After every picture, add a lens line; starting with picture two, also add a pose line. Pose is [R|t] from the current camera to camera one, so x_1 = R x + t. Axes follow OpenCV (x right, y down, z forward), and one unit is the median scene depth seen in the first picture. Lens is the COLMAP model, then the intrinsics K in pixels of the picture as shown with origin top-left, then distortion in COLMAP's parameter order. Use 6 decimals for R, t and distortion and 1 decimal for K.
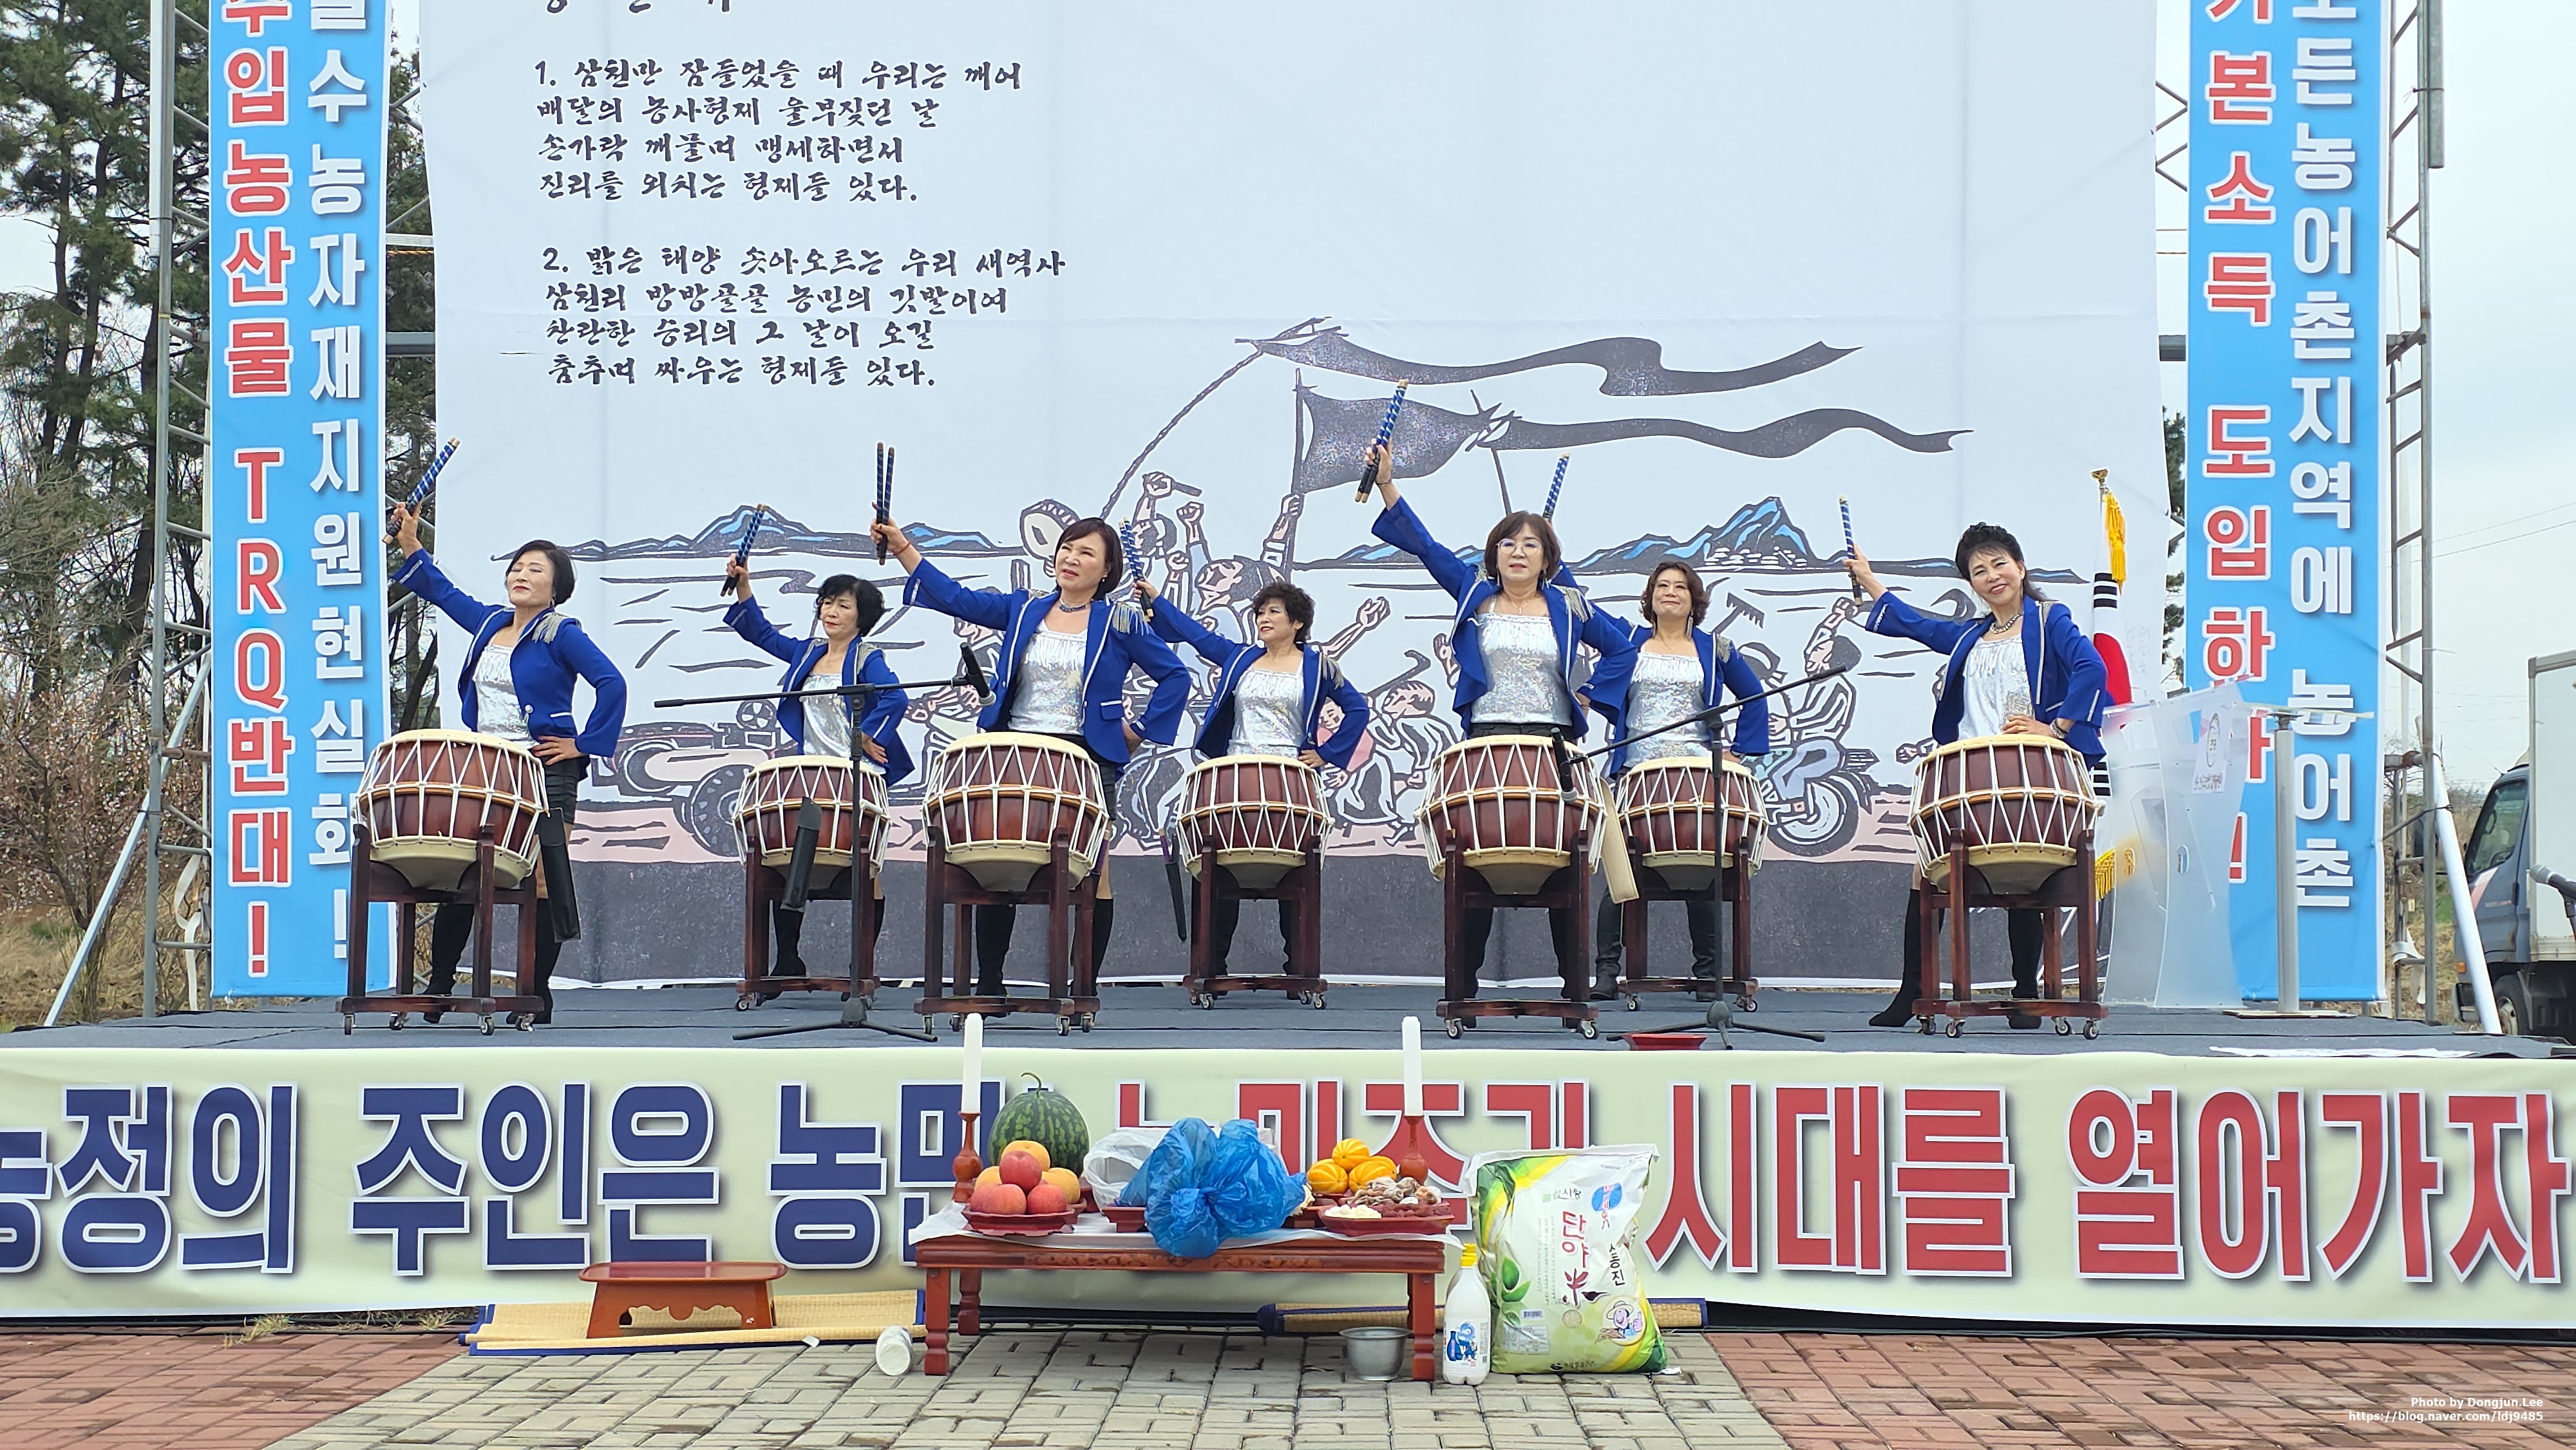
lens RADIAL K [[3449.3, 0, 1288.0], [0, 3449.3, 725.0], [0, 0, 1]] dist [0.139214, -0.622953]
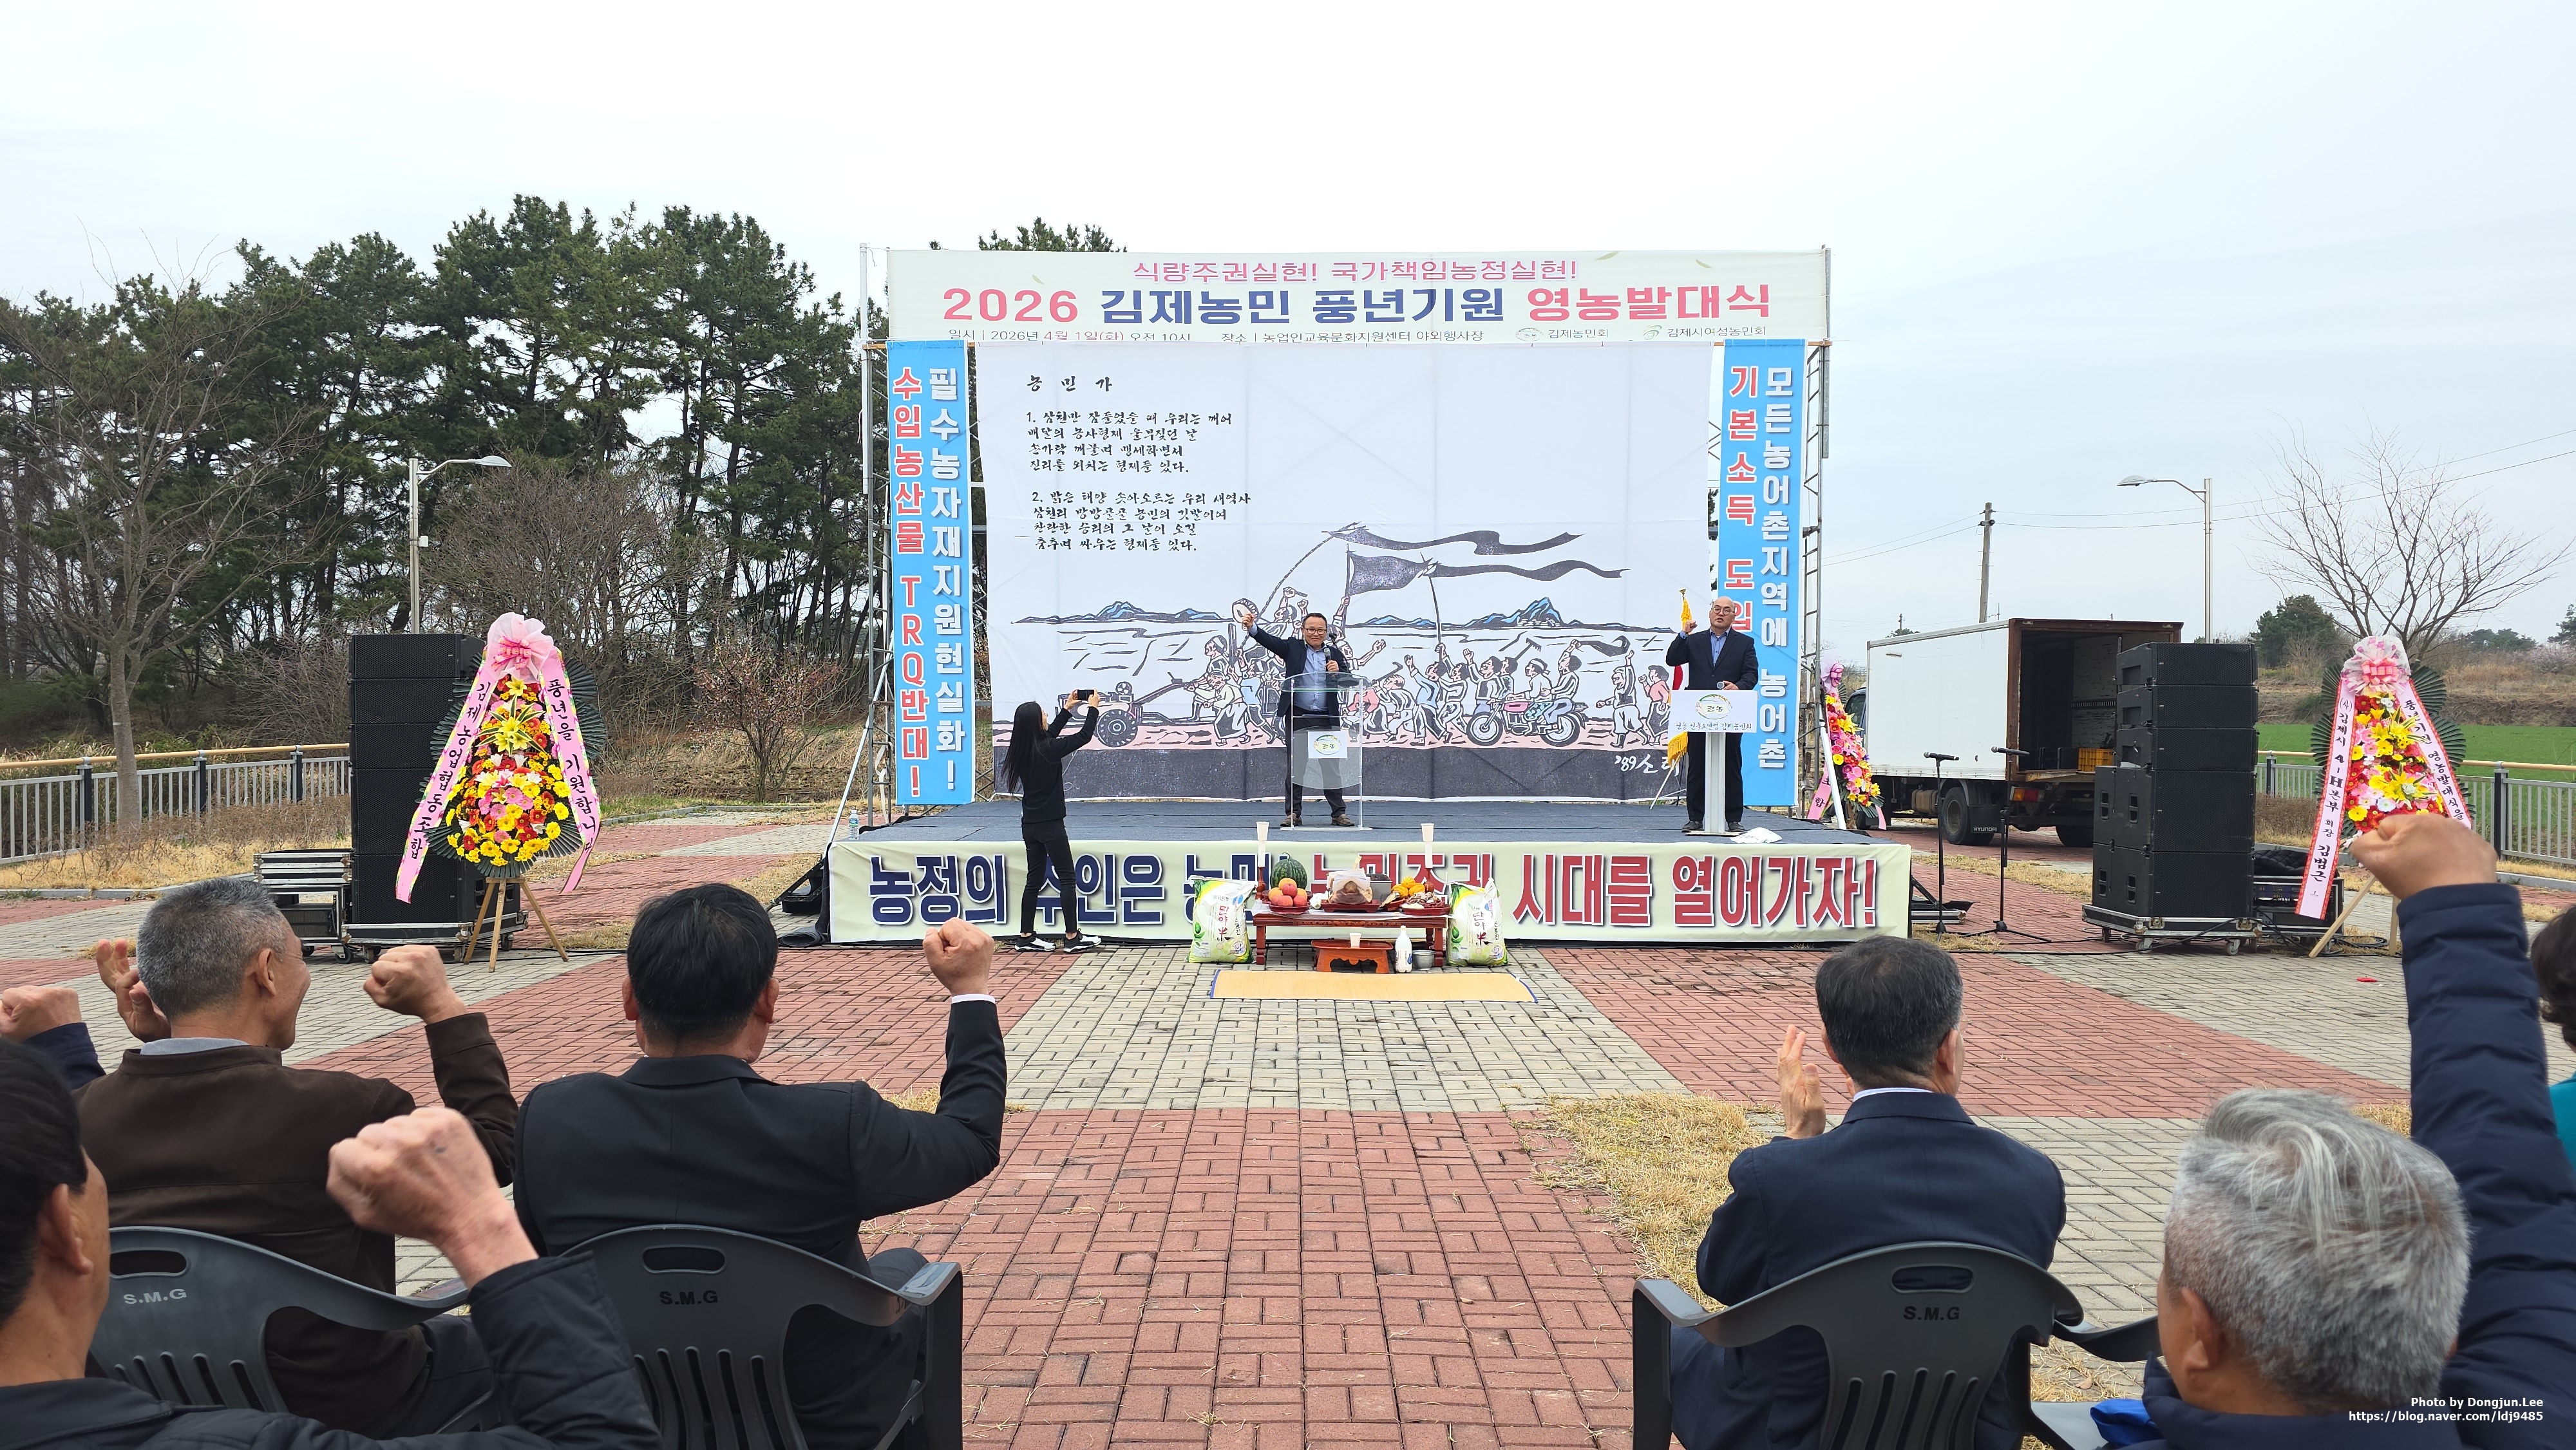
lens RADIAL K [[1711.0, 0, 1299.1], [0, 1711.0, 739.0], [0, 0, 1]] dist [0.144511, -0.232613]
pose [[0.999776, -0.001611, 0.021084, -0.056845], [0.000270, 0.997986, 0.063429, -0.043579], [-0.021144, -0.063409, 0.997764, -0.195324]]
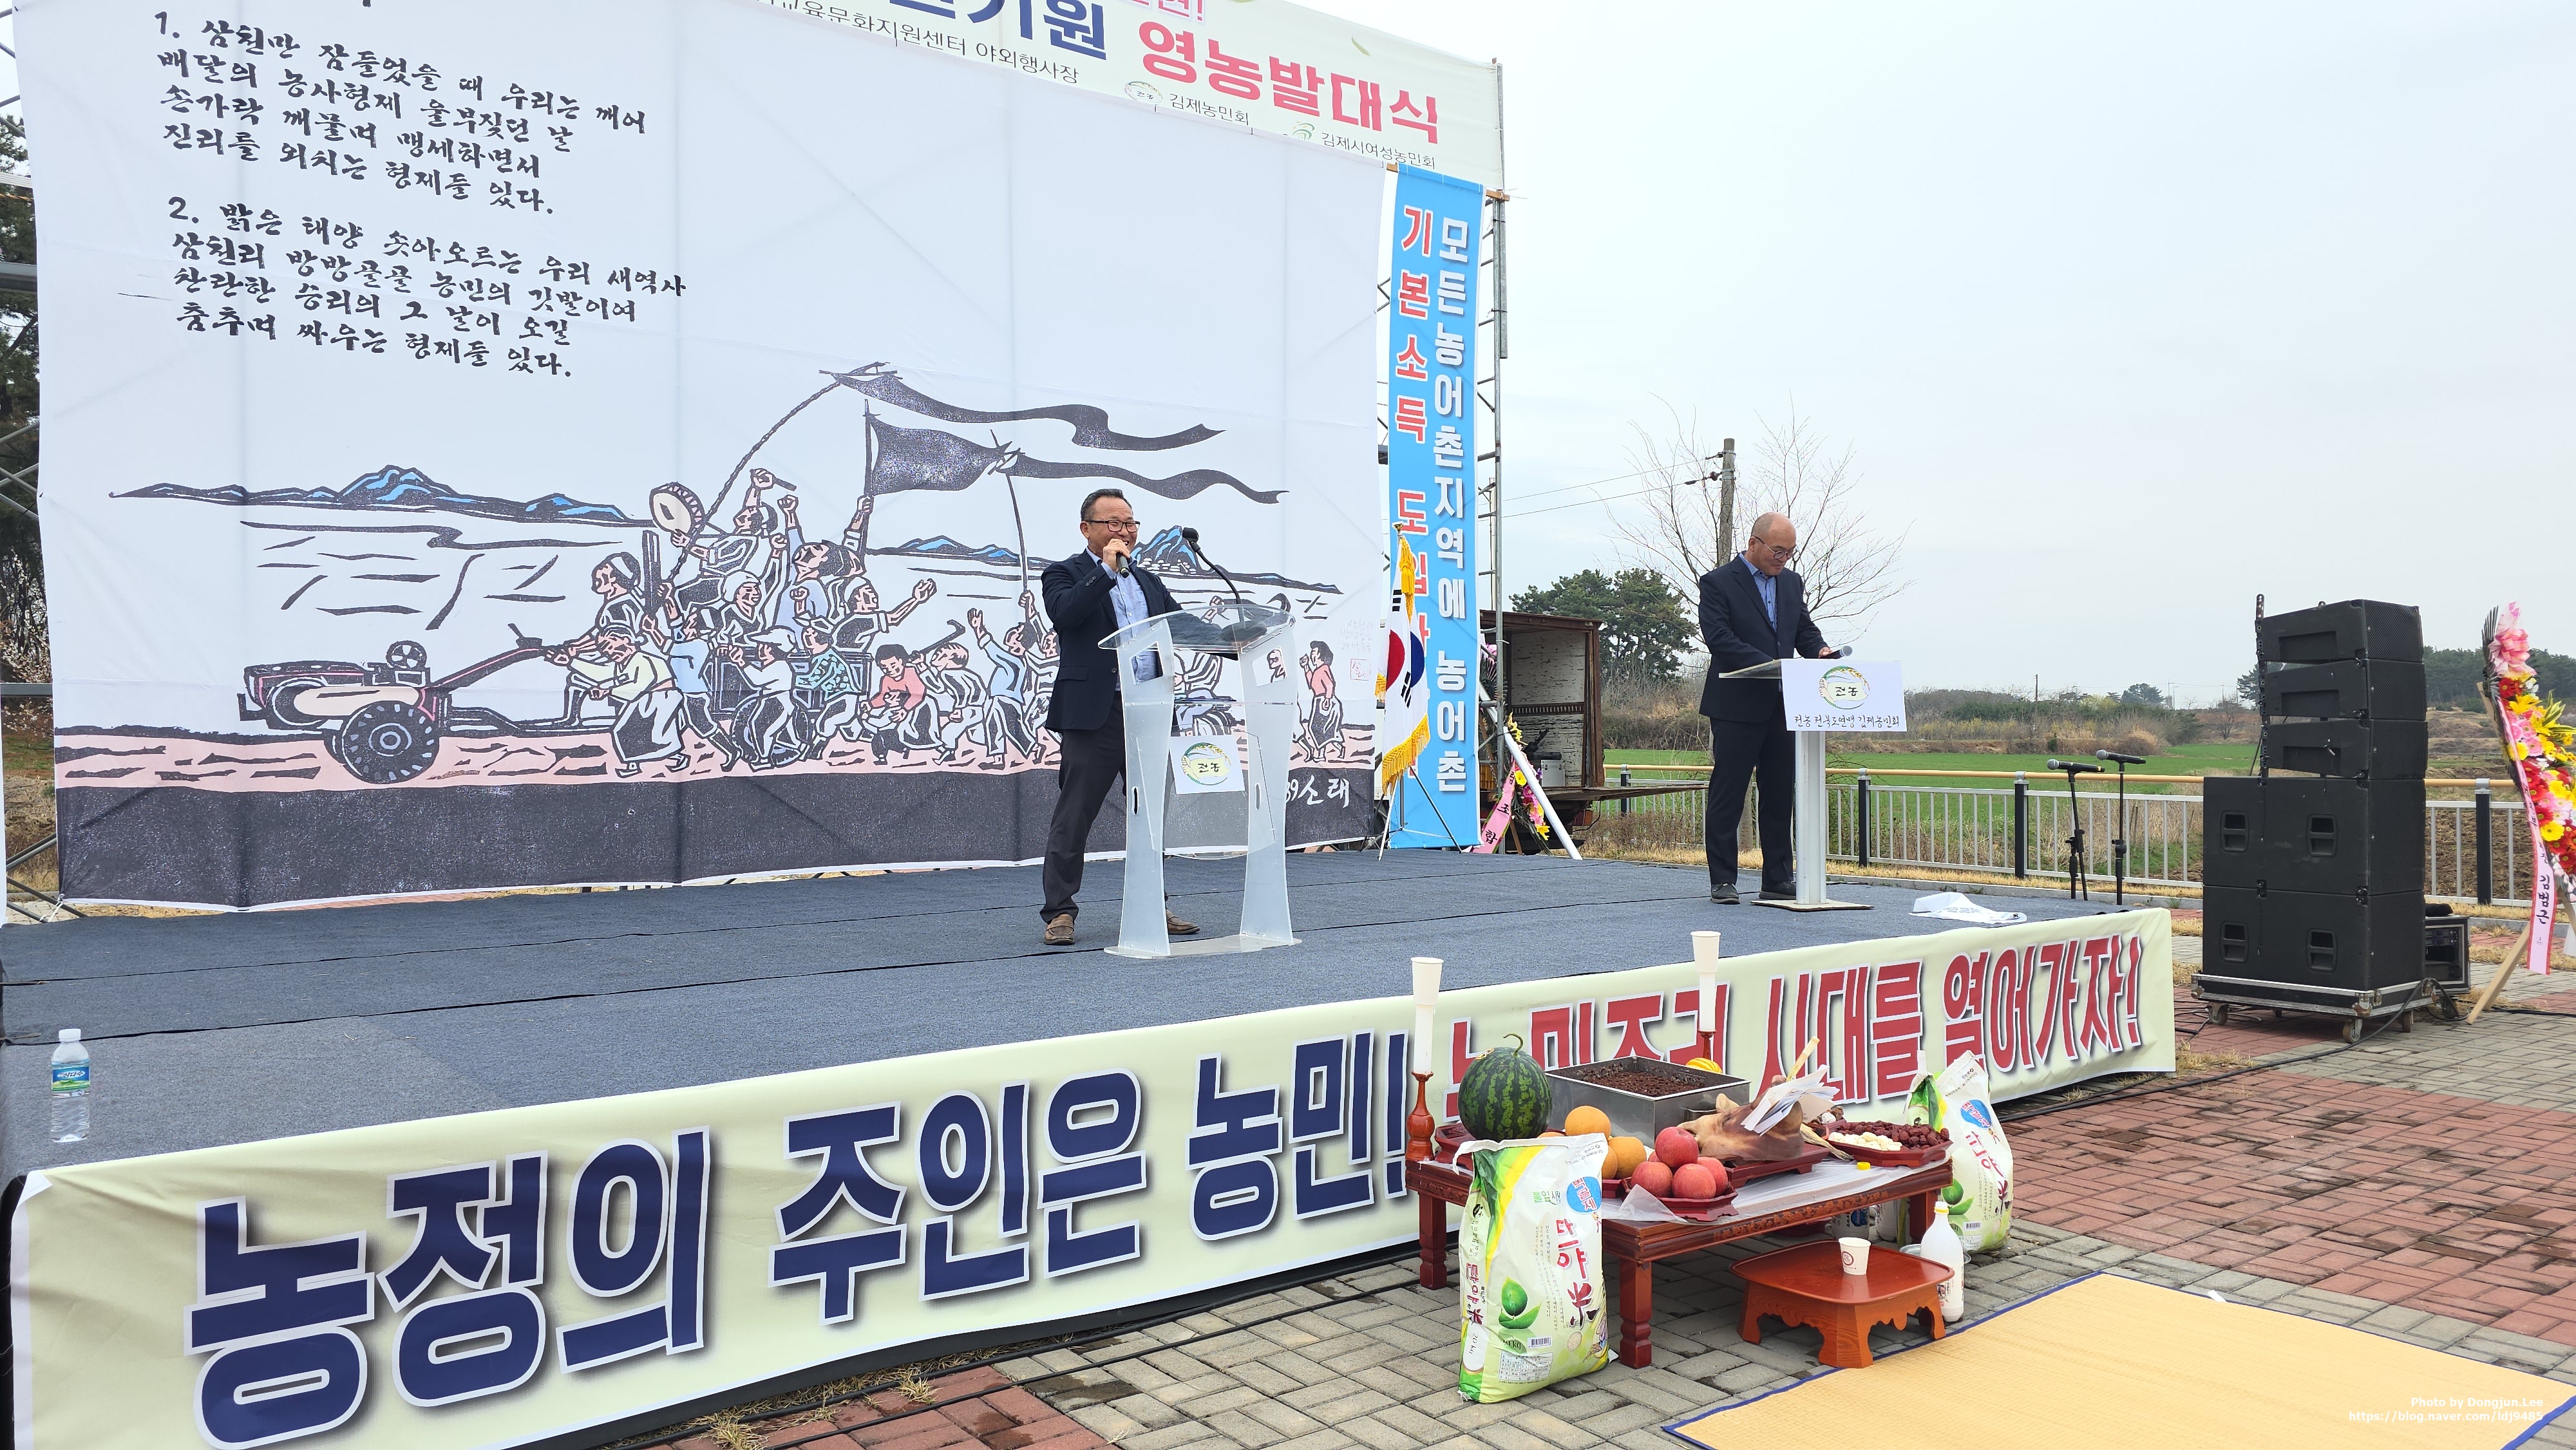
lens RADIAL K [[1724.3, 0, 1293.4], [0, 1724.3, 734.7], [0, 0, 1]] dist [0.073150, -0.071580]
pose [[0.786129, -0.005778, 0.618036, -0.278099], [-0.022536, 0.999023, 0.038005, -0.005478], [-0.617652, -0.043805, 0.785231, 0.384576]]
